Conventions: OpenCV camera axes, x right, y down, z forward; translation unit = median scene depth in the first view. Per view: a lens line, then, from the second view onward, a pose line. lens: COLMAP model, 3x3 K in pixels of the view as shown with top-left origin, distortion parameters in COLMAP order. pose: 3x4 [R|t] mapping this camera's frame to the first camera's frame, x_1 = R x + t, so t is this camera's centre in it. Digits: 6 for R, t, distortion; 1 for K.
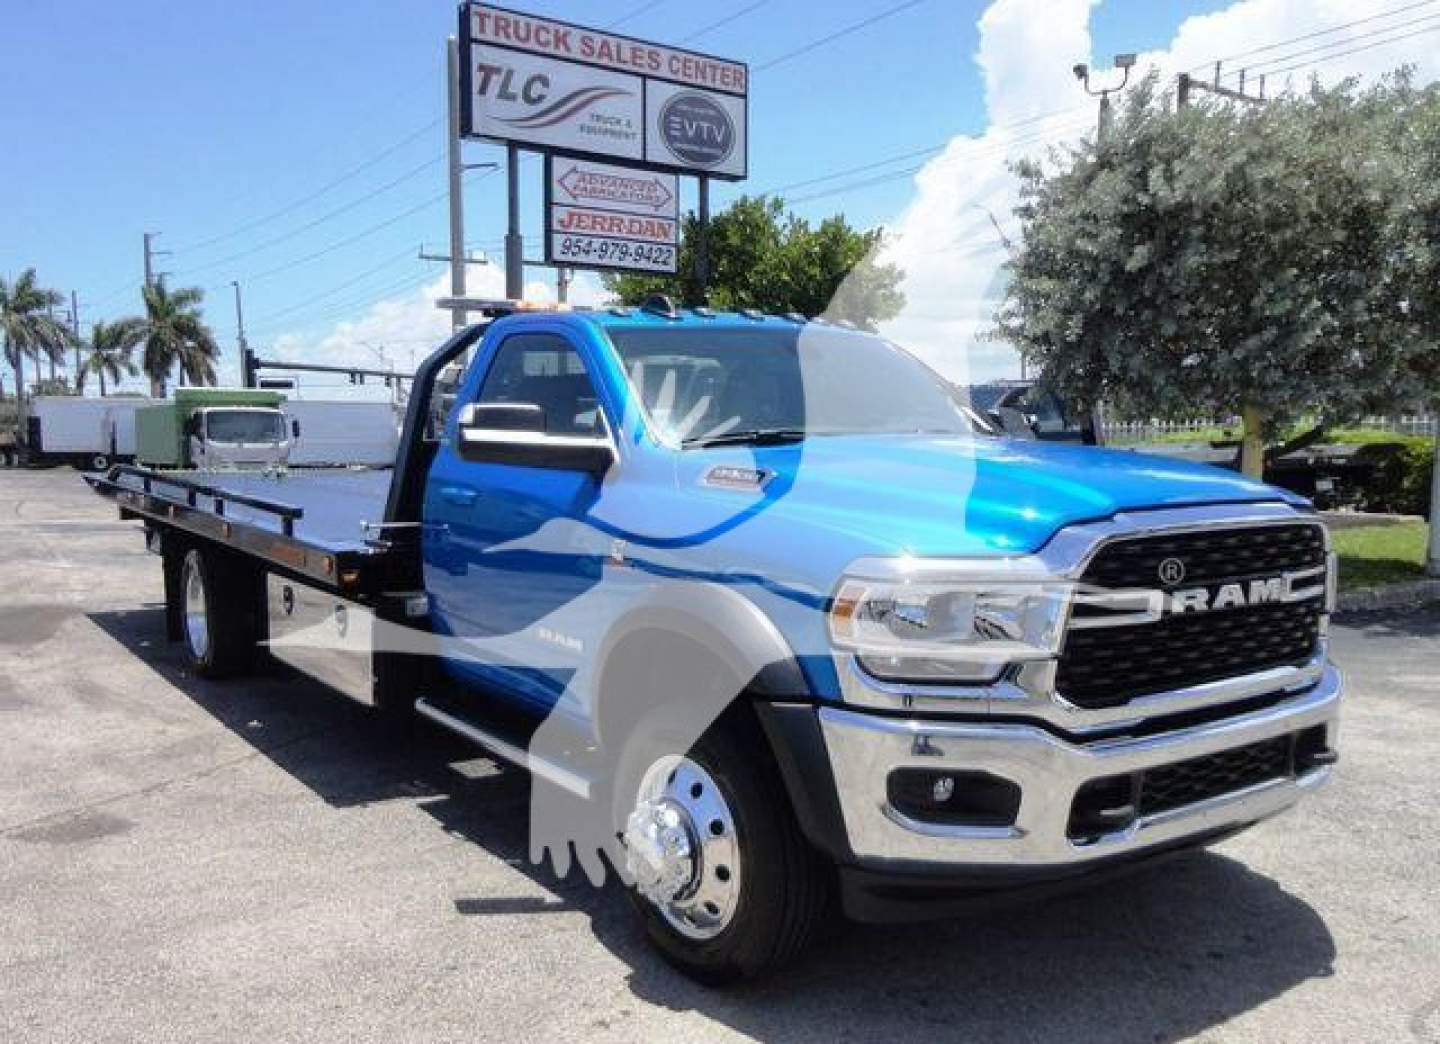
lens RADIAL K [[1268.1, 0, 727.2], [0, 1268.1, 525.6], [0, 0, 1]] dist [-0.028819, 0.044872]
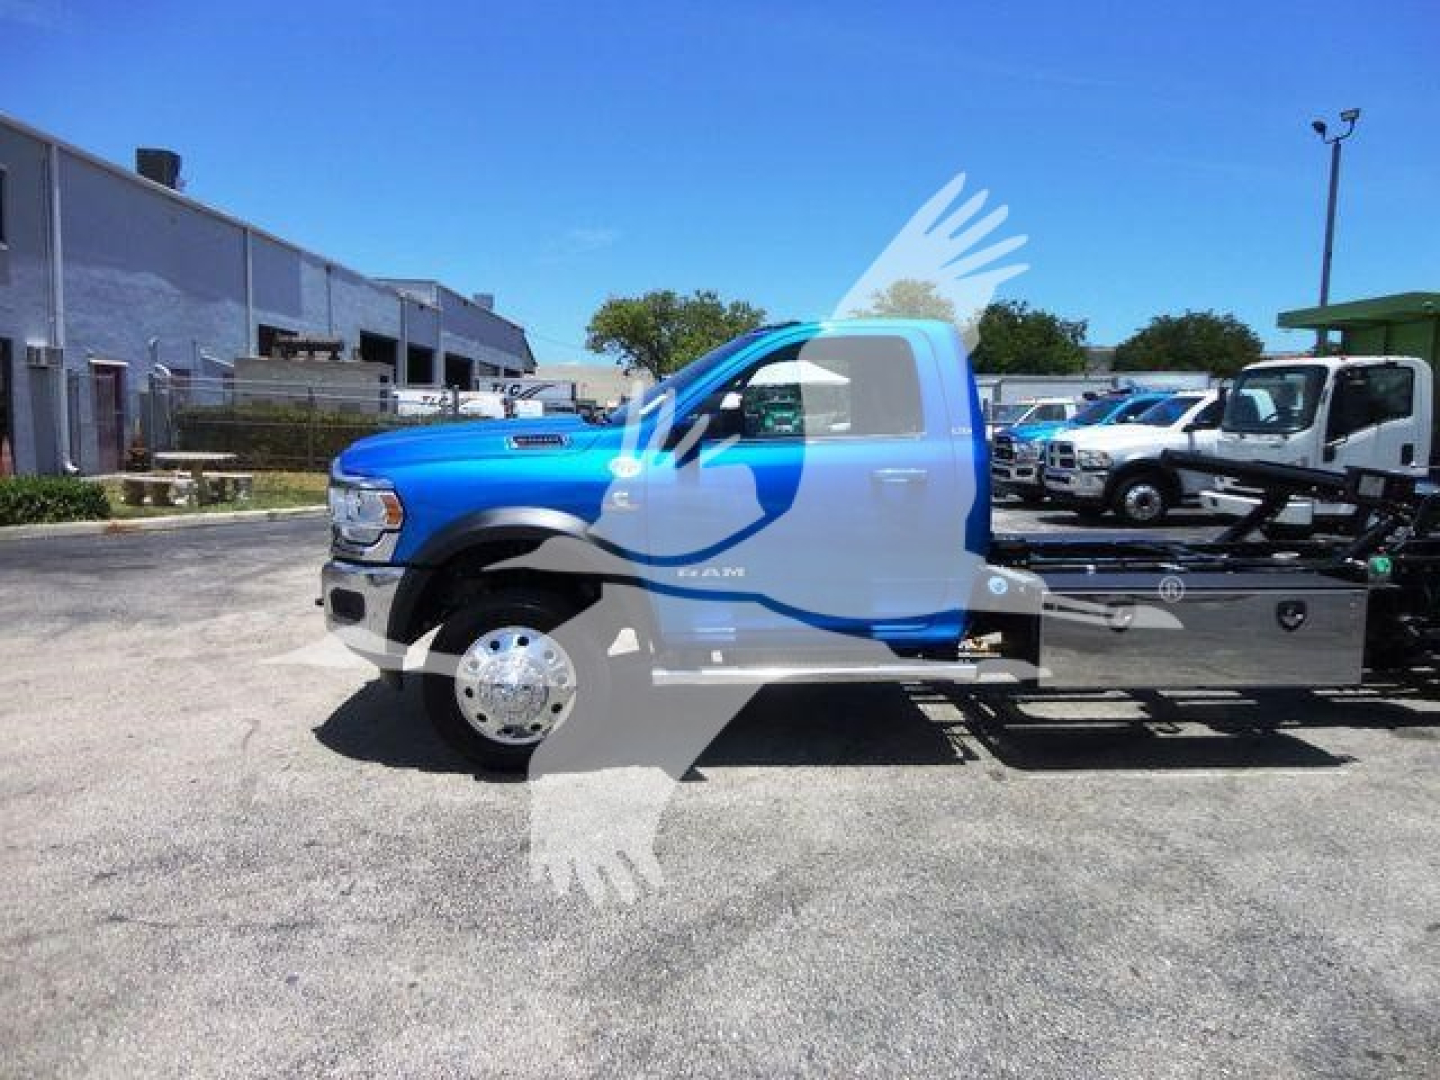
lens RADIAL K [[1045.9, 0, 726.6], [0, 1045.9, 547.9], [0, 0, 1]] dist [-0.008495, 0.004436]
pose [[-0.528015, 0.104027, -0.842840, 0.211386], [-0.071747, 0.983457, 0.166329, -0.025866], [0.846199, 0.148295, -0.511816, 0.339401]]
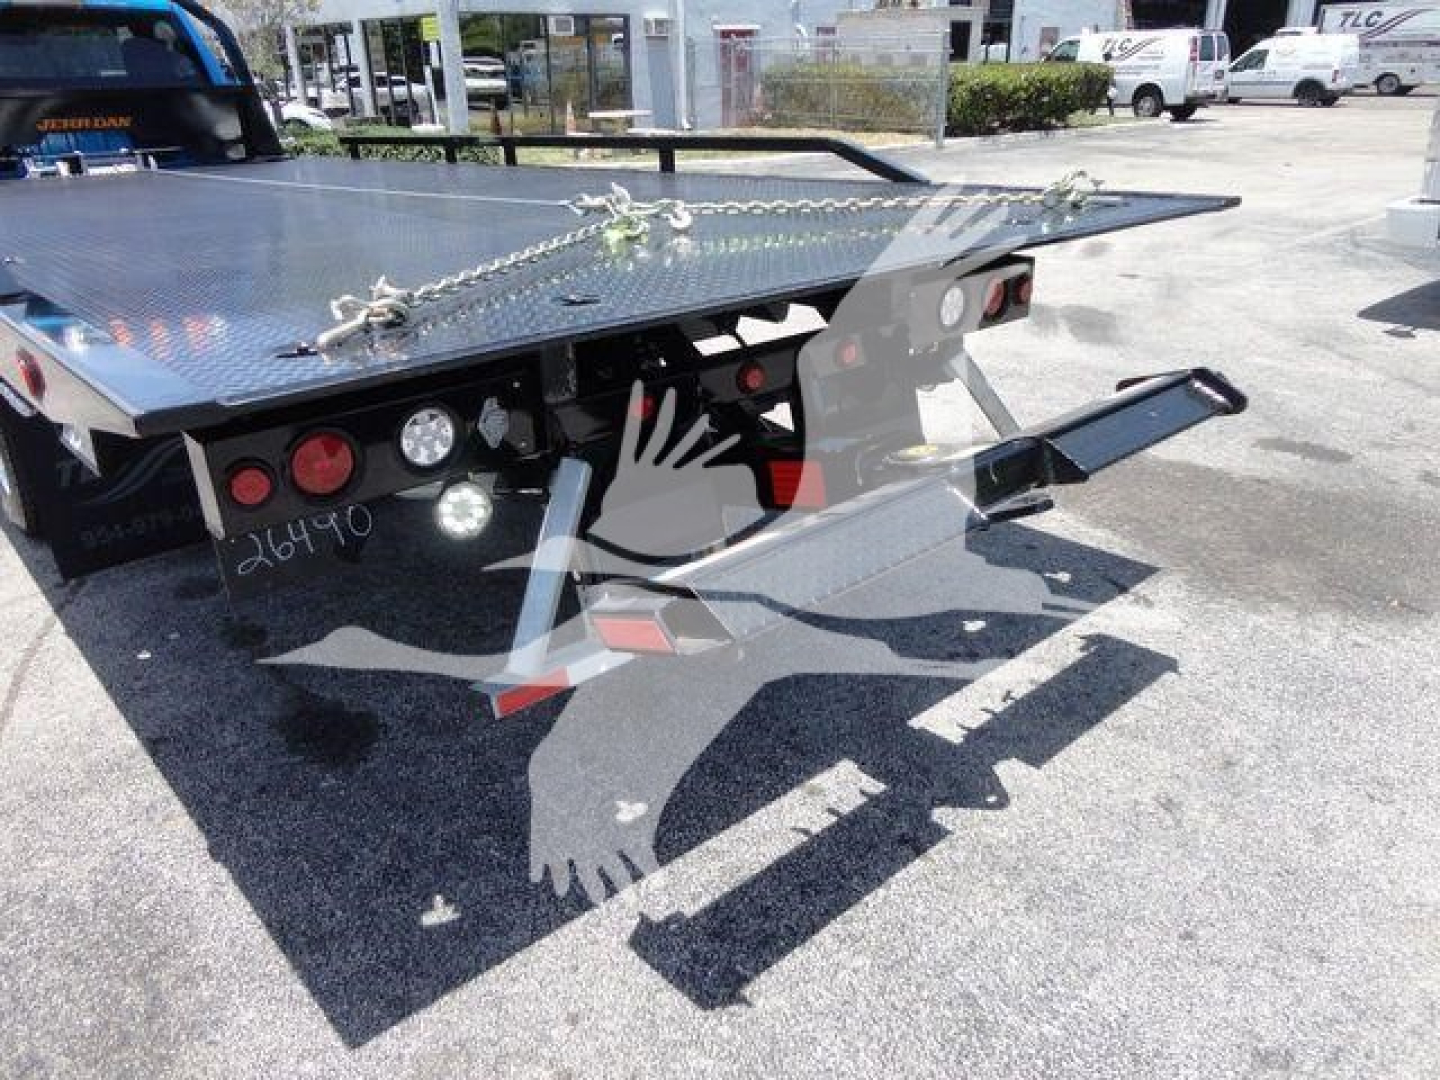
lens RADIAL K [[1045.9, 0, 726.0], [0, 1045.9, 542.2], [0, 0, 1]] dist [-0.008495, 0.004436]
pose [[-0.994723, 0.070380, -0.074656, -0.160500], [0.026744, 0.880344, 0.473582, -0.035986], [0.099054, 0.469086, -0.877580, 0.548714]]
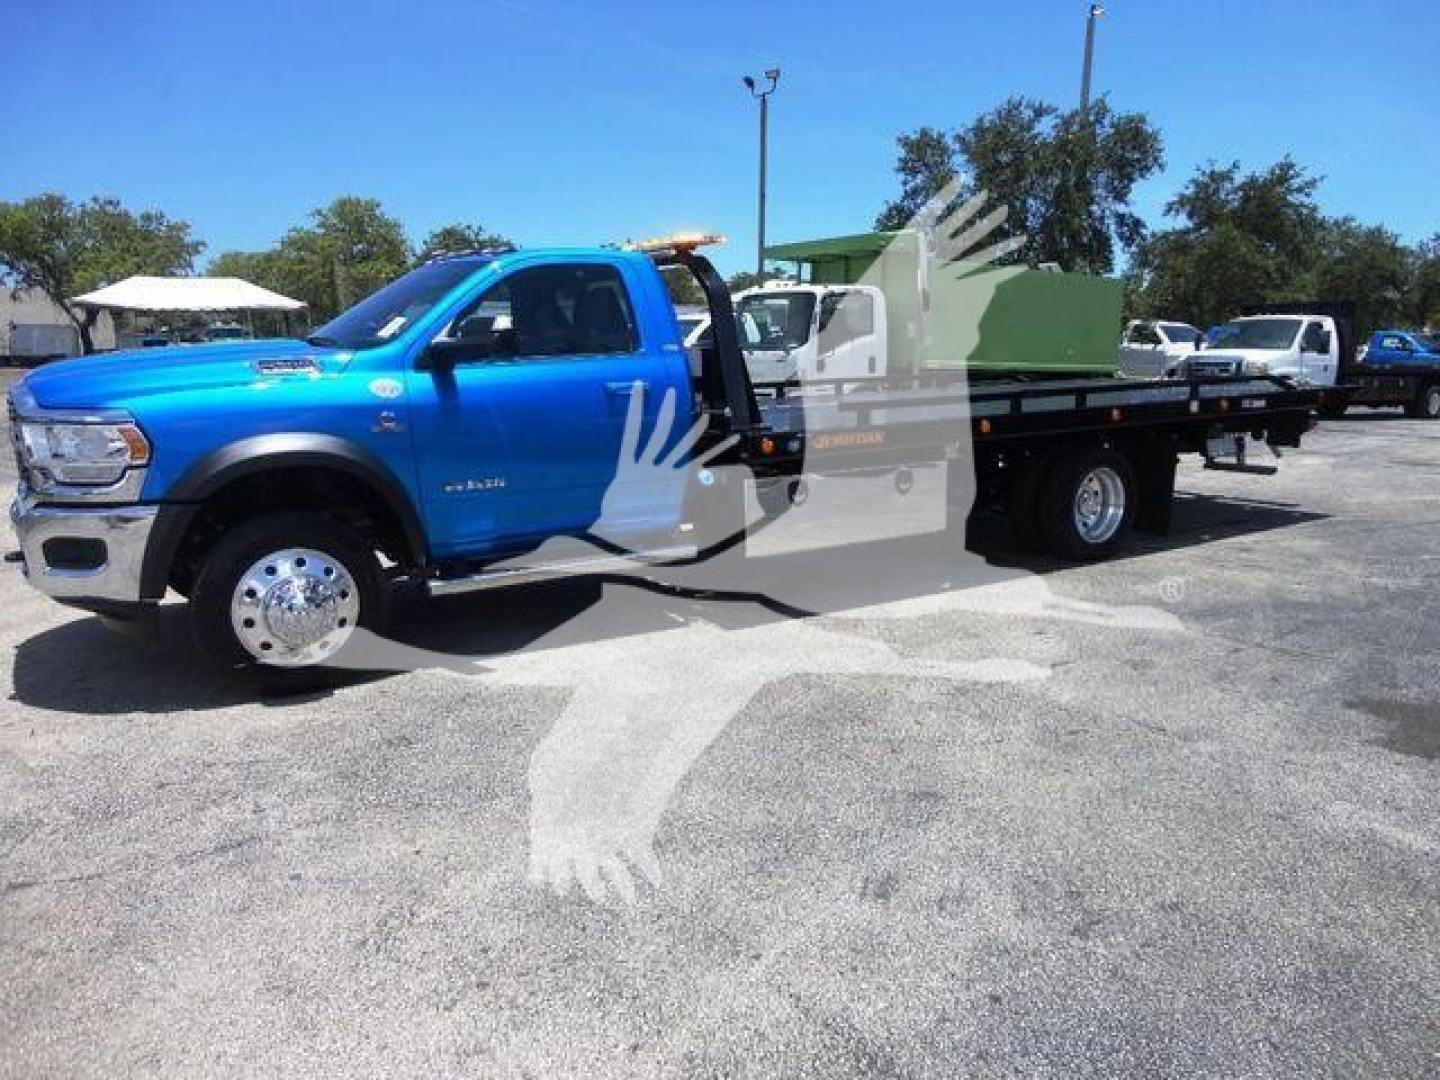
lens RADIAL K [[1045.9, 0, 730.9], [0, 1045.9, 543.6], [0, 0, 1]] dist [-0.008495, 0.004436]
pose [[-0.039244, 0.190226, -0.980956, 0.255466], [-0.071612, 0.978652, 0.192644, -0.019943], [0.996660, 0.077808, -0.024784, 0.293569]]
